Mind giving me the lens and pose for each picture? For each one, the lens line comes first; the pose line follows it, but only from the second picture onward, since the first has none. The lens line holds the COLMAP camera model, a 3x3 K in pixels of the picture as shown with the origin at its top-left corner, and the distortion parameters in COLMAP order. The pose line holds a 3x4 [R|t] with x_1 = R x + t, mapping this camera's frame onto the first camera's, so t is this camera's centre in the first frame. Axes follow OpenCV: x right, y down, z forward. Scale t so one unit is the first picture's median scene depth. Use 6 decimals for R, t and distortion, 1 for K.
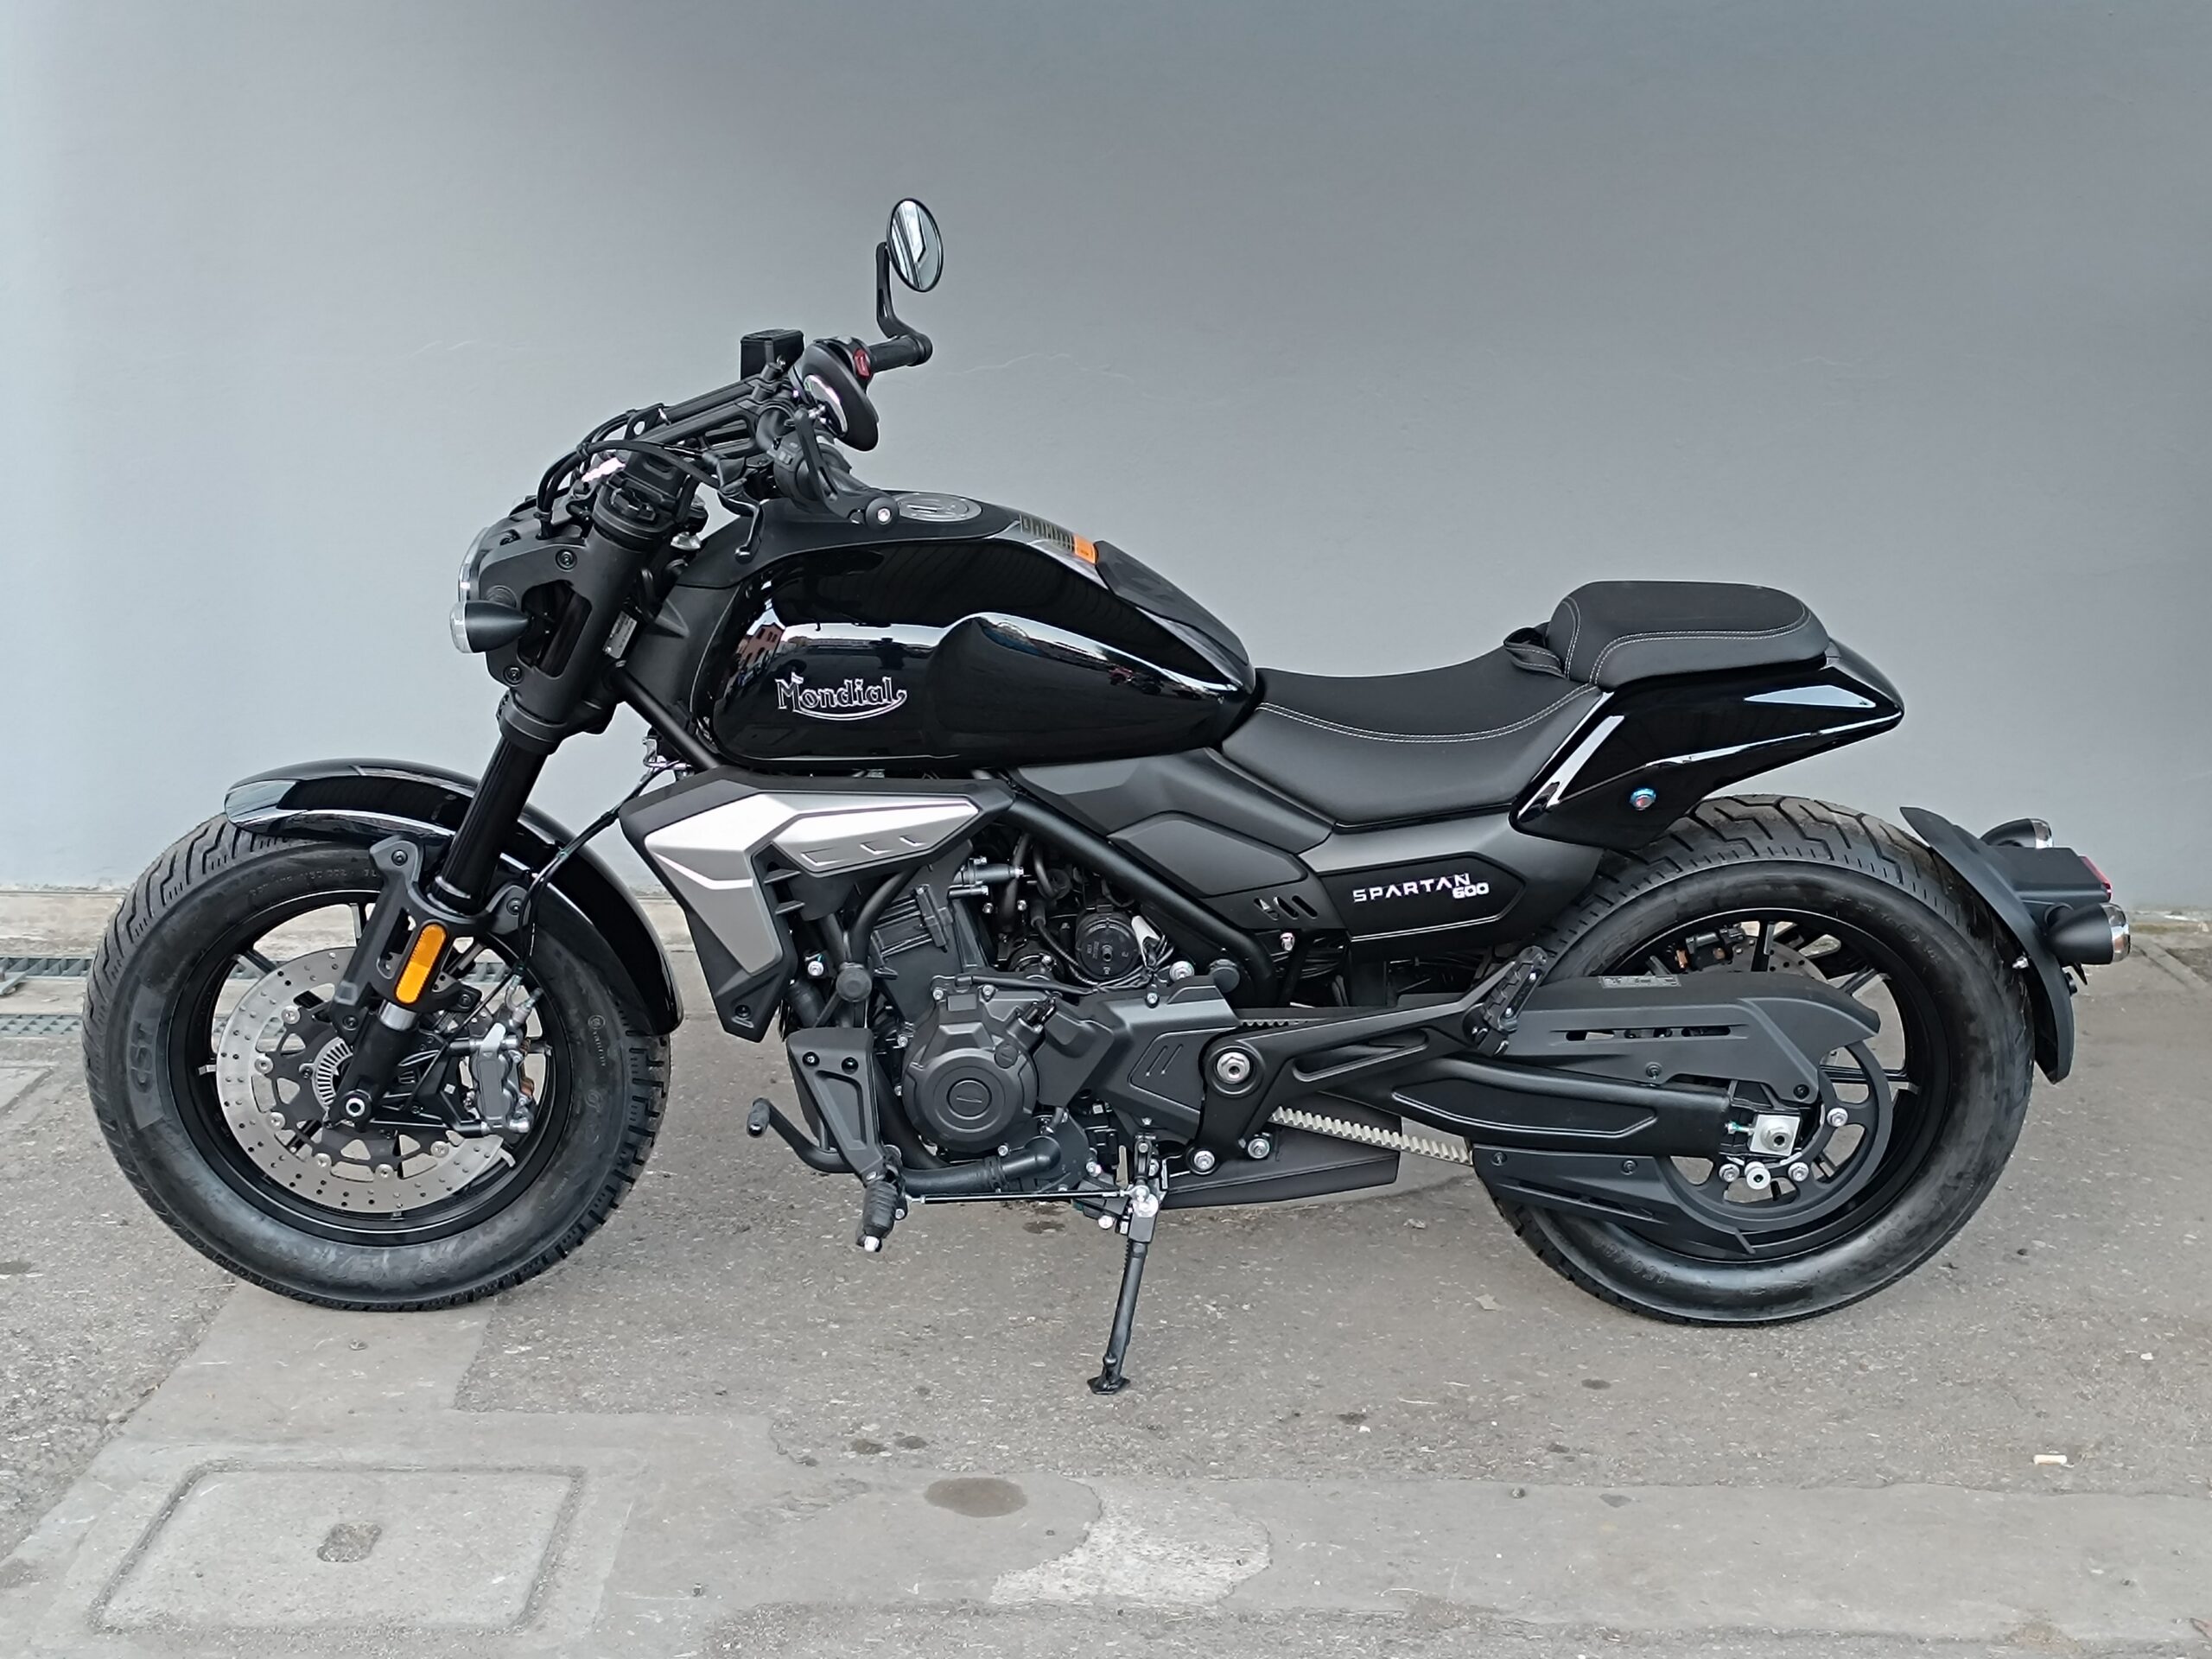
lens RADIAL K [[2969.9, 0, 1106.0], [0, 2969.9, 829.5], [0, 0, 1]] dist [0.161596, -0.635074]
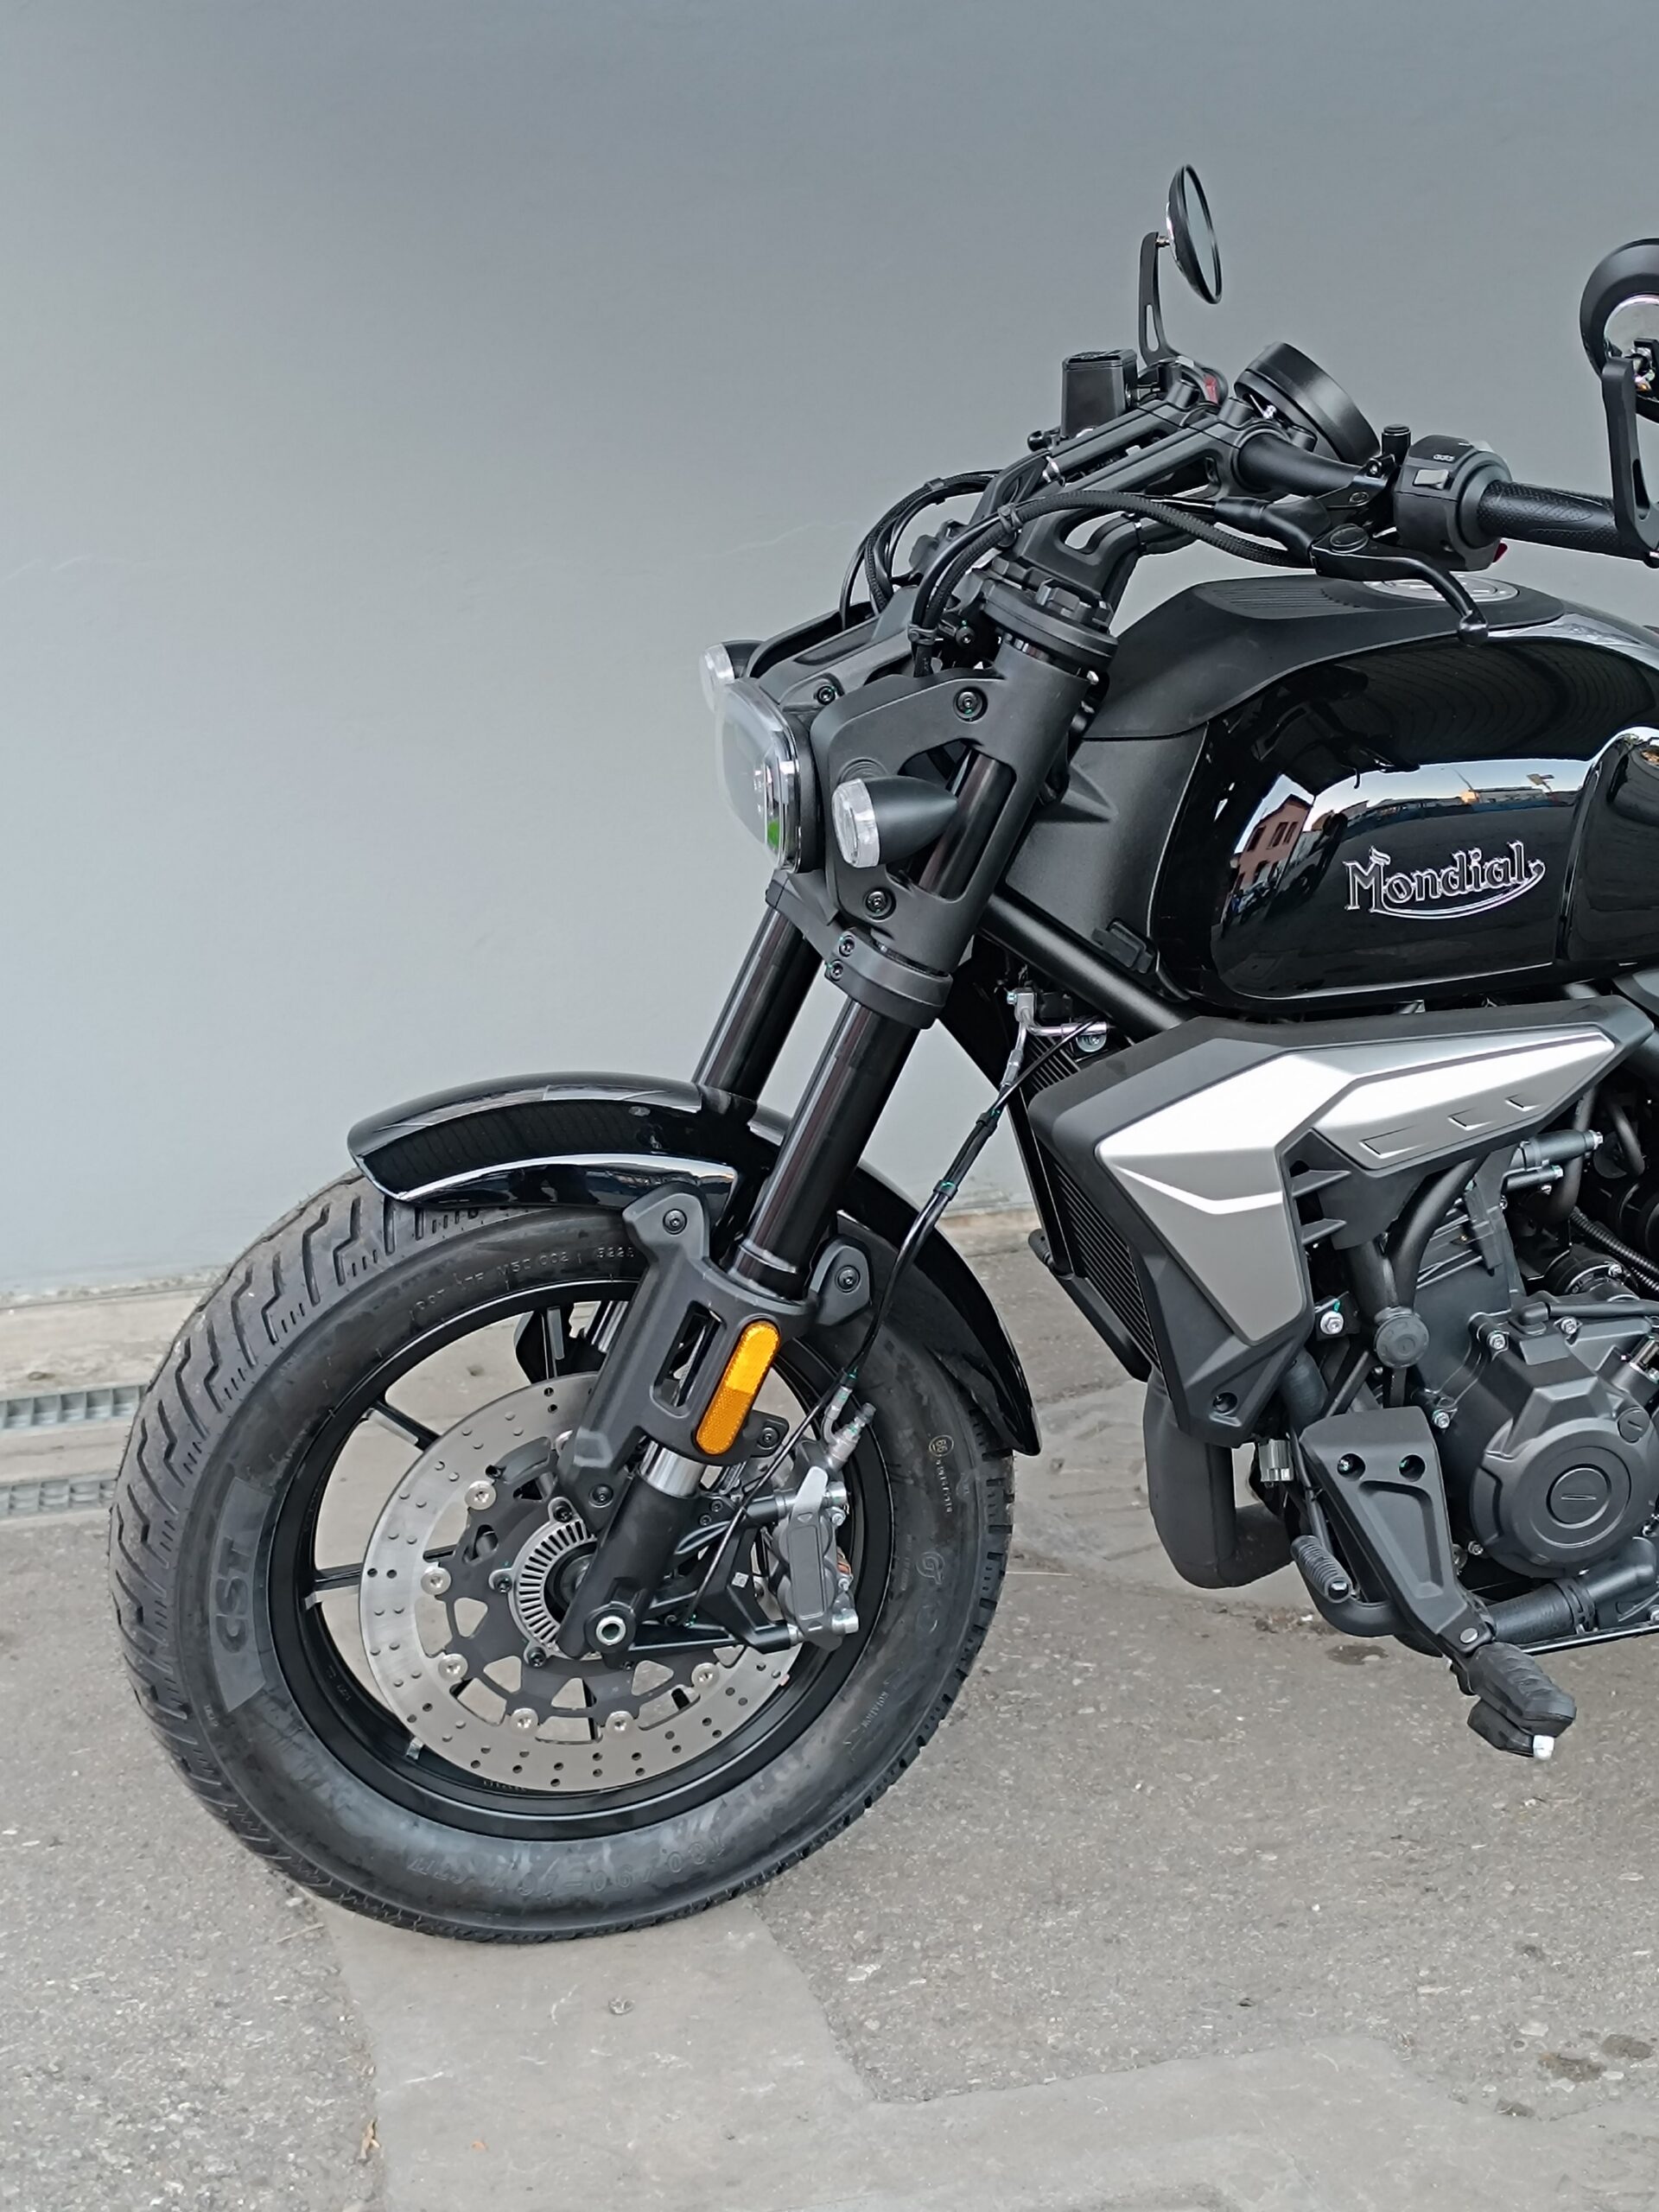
lens RADIAL K [[2961.3, 0, 812.3], [0, 2961.3, 1090.0], [0, 0, 1]] dist [0.151629, -0.545846]
pose [[0.978297, -0.103882, 0.179286, -0.309509], [0.106669, 0.994277, -0.005949, -0.010731], [-0.177642, 0.024944, 0.983779, 0.382203]]
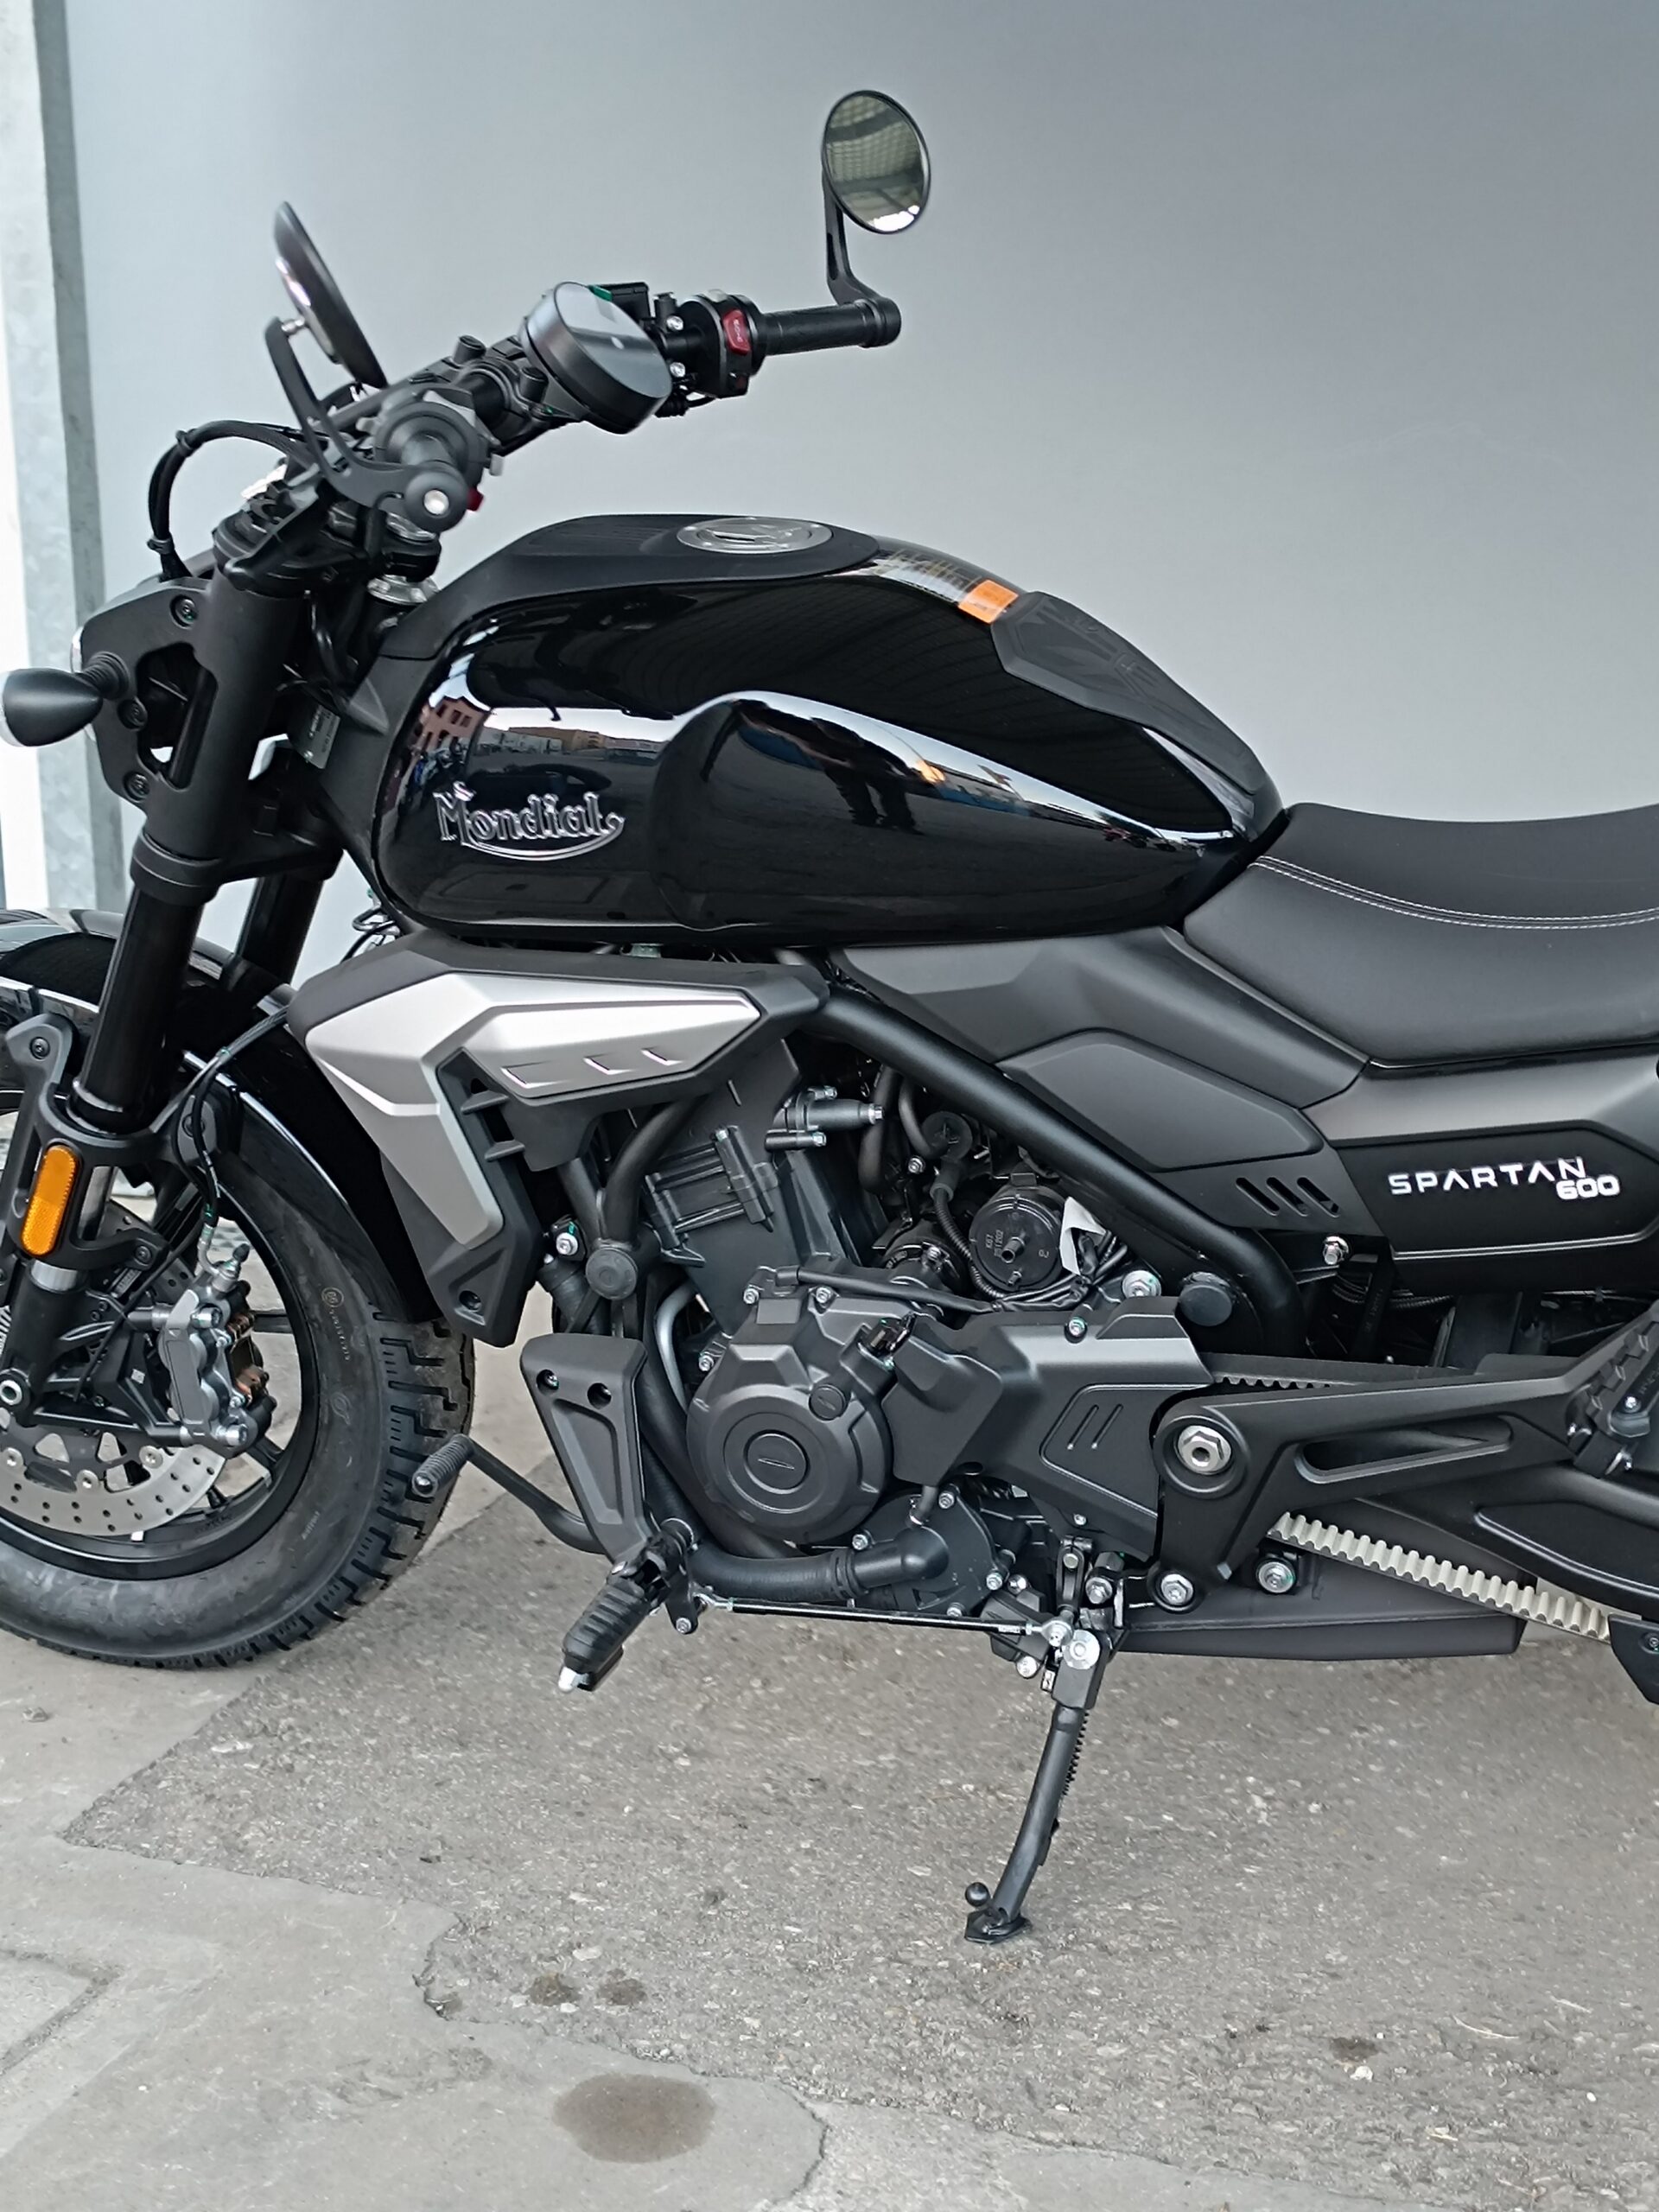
lens RADIAL K [[2971.8, 0, 835.6], [0, 2971.8, 1124.1], [0, 0, 1]] dist [0.155364, -0.595181]
pose [[0.937842, 0.053666, -0.342887, 0.179165], [-0.044851, 0.998429, 0.033594, -0.004509], [0.344151, -0.016127, 0.938776, 0.393728]]
